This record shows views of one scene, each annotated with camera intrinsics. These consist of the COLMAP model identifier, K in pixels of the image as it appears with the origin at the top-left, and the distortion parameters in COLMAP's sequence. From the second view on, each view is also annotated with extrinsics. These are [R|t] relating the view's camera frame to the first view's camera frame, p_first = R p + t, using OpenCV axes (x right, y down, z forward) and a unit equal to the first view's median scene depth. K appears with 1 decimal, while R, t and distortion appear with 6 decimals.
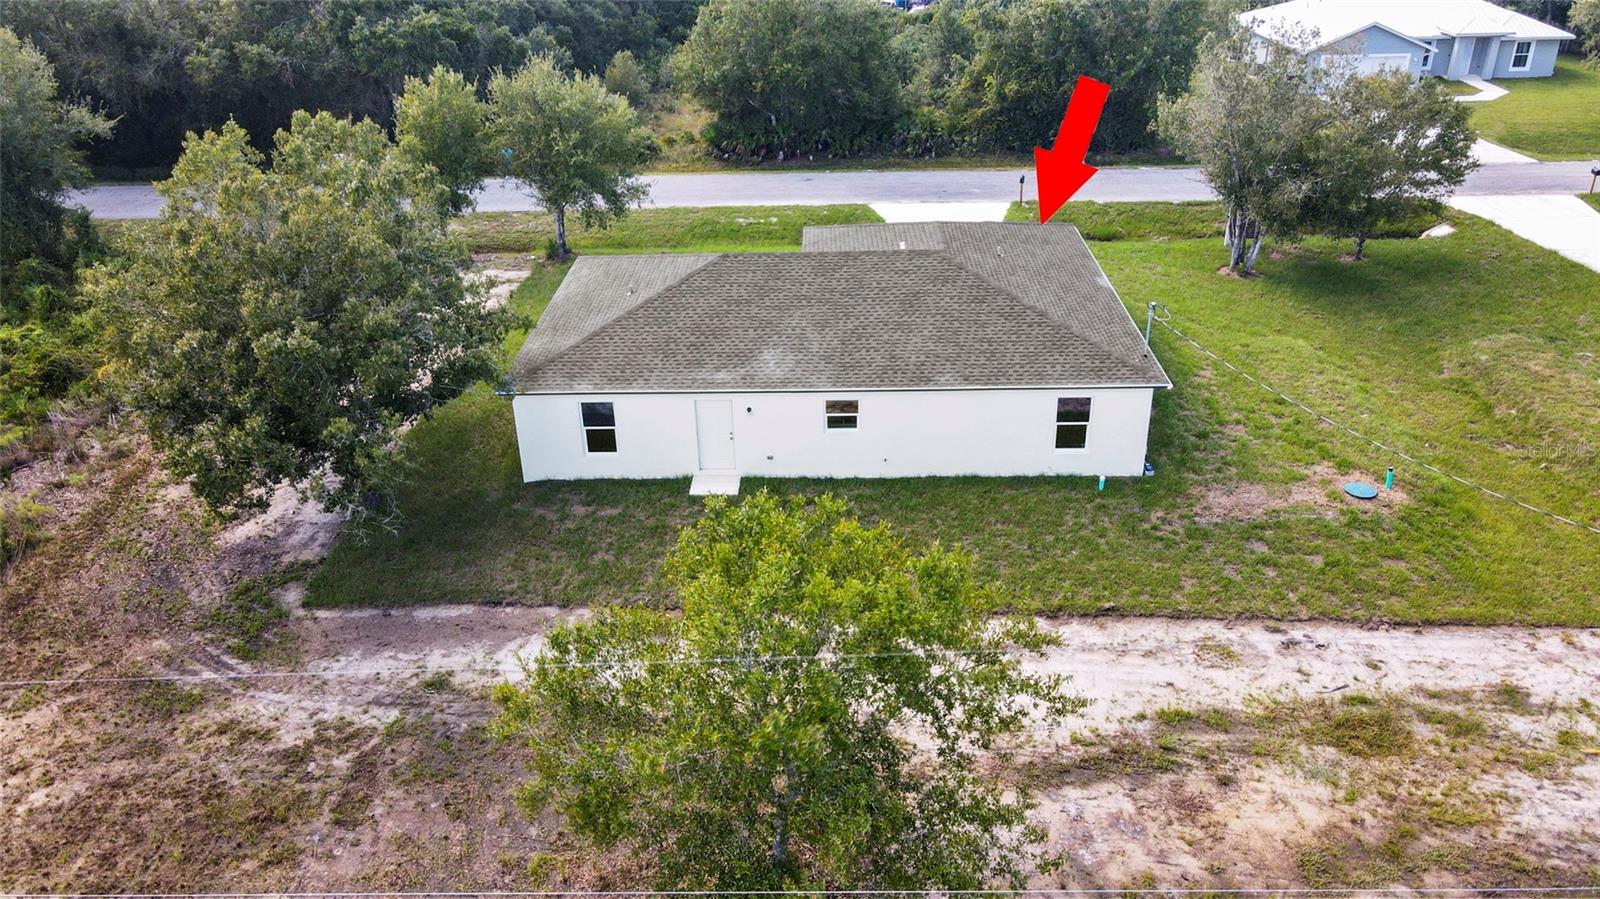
lens RADIAL K [[1183.1, 0, 789.0], [0, 1183.1, 452.5], [0, 0, 1]] dist [-0.001034, 0.025538]
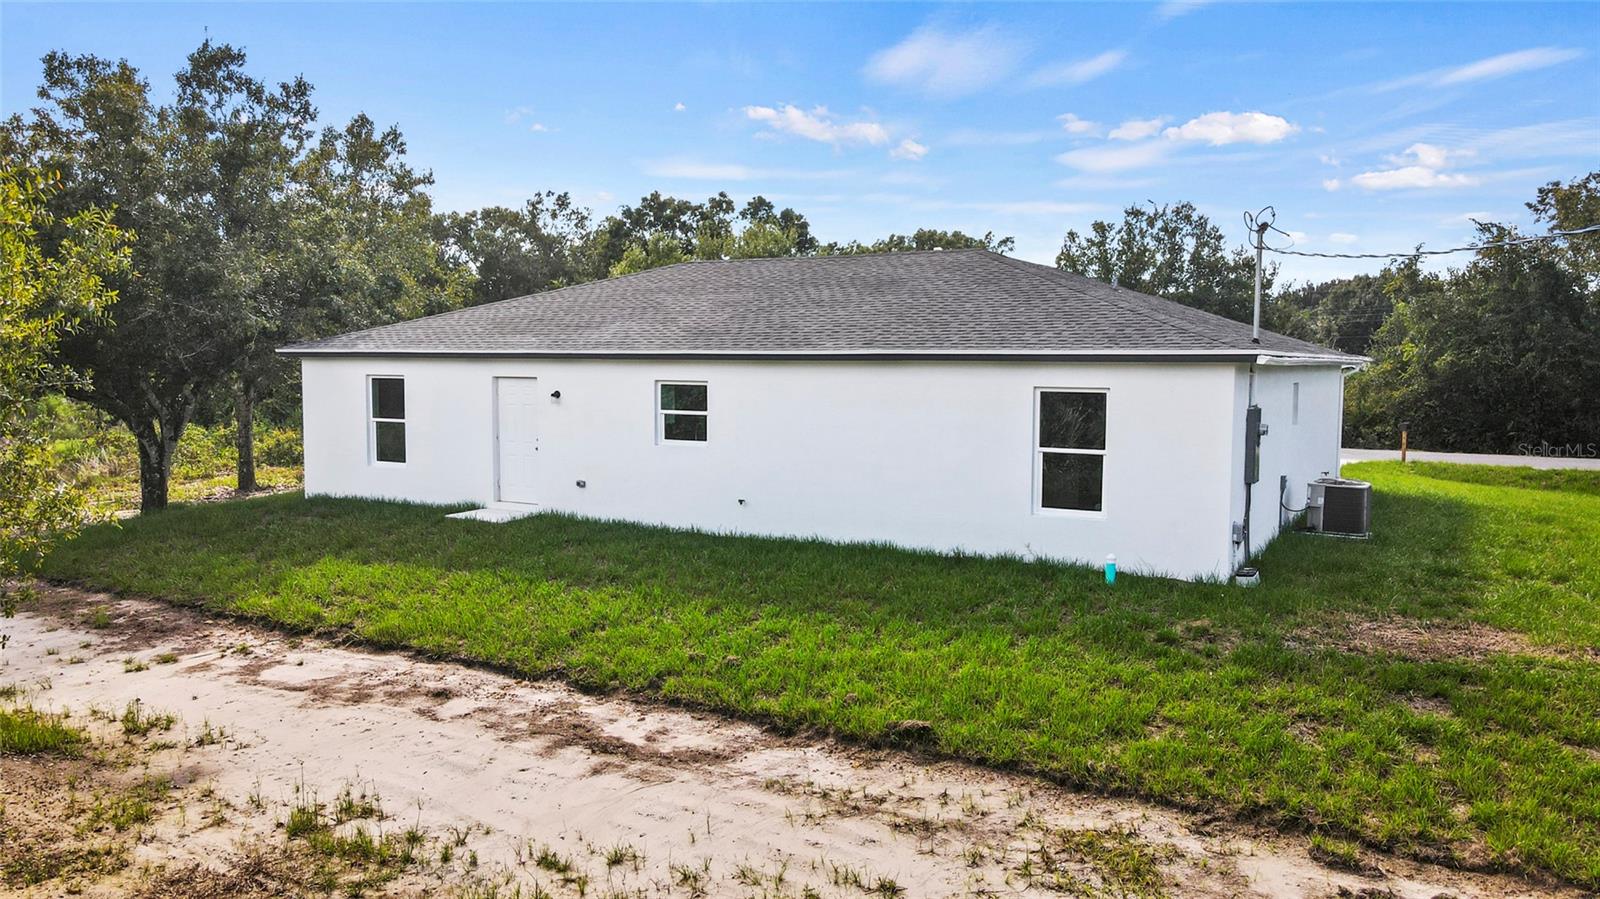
lens RADIAL K [[1183.1, 0, 789.0], [0, 1183.1, 452.5], [0, 0, 1]] dist [-0.001034, 0.025538]
pose [[0.884210, 0.070707, -0.461707, 0.362193], [-0.242486, 0.914326, -0.324359, 0.163136], [0.399216, 0.398759, 0.825602, 0.550075]]
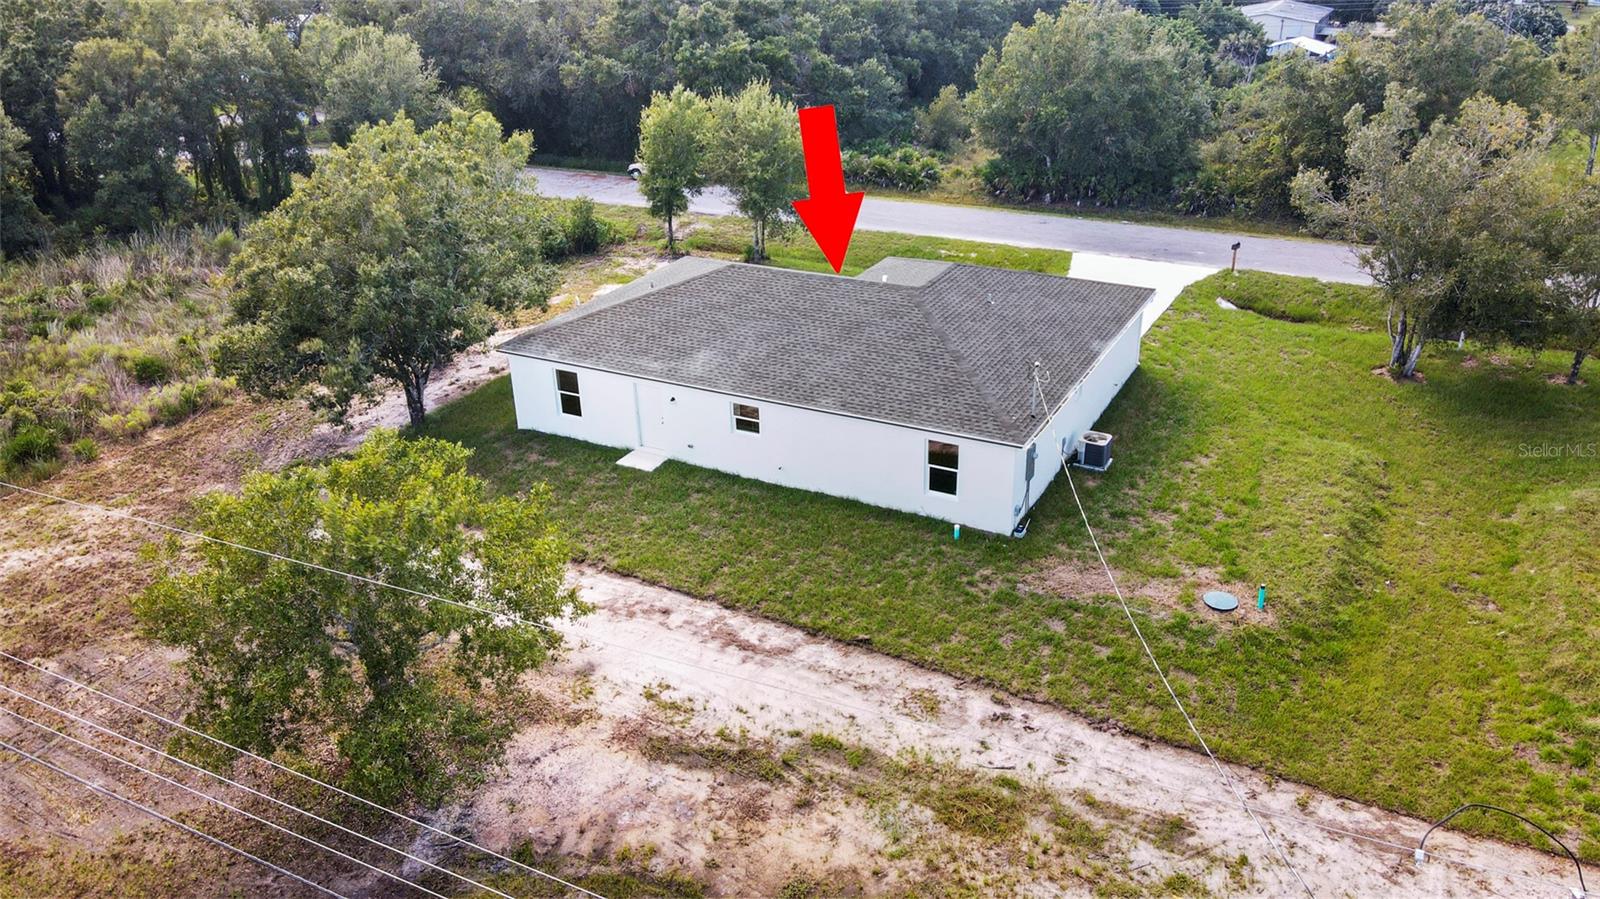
lens RADIAL K [[1183.1, 0, 789.0], [0, 1183.1, 452.5], [0, 0, 1]] dist [-0.001034, 0.025538]
pose [[0.894273, 0.192445, -0.404029, 0.528622], [-0.202316, 0.979144, 0.018577, -0.029894], [0.399178, 0.065129, 0.914557, 0.020733]]
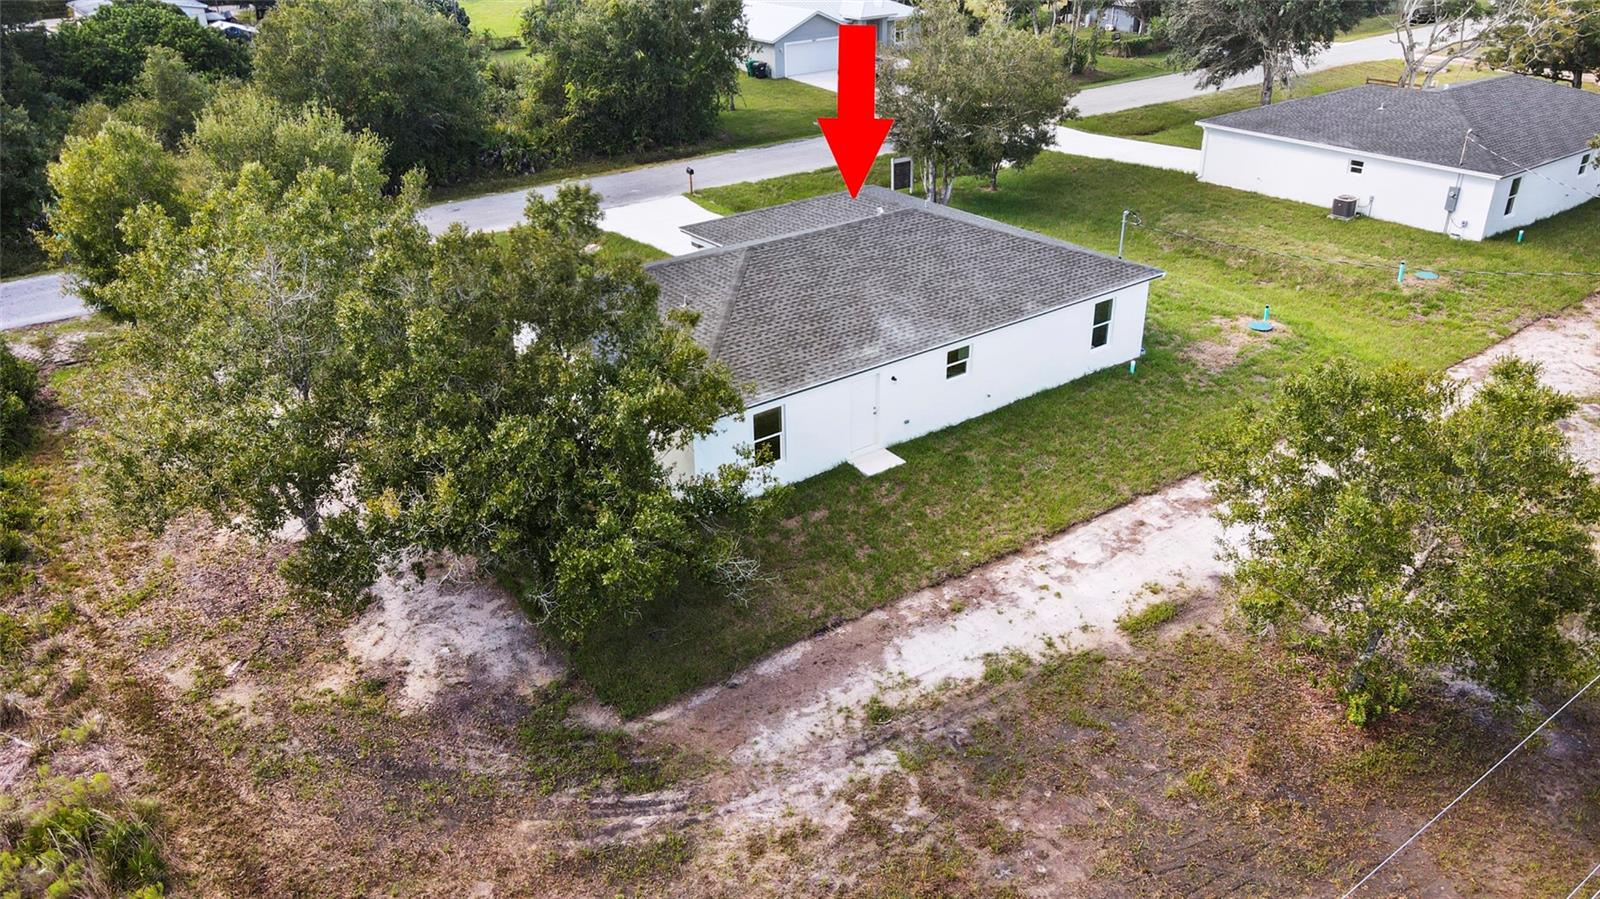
lens RADIAL K [[1183.1, 0, 789.0], [0, 1183.1, 452.5], [0, 0, 1]] dist [-0.001034, 0.025538]
pose [[0.785854, -0.271734, 0.555513, -0.686211], [0.285451, 0.956257, 0.063950, -0.066127], [-0.548590, 0.108316, 0.829045, 0.215403]]
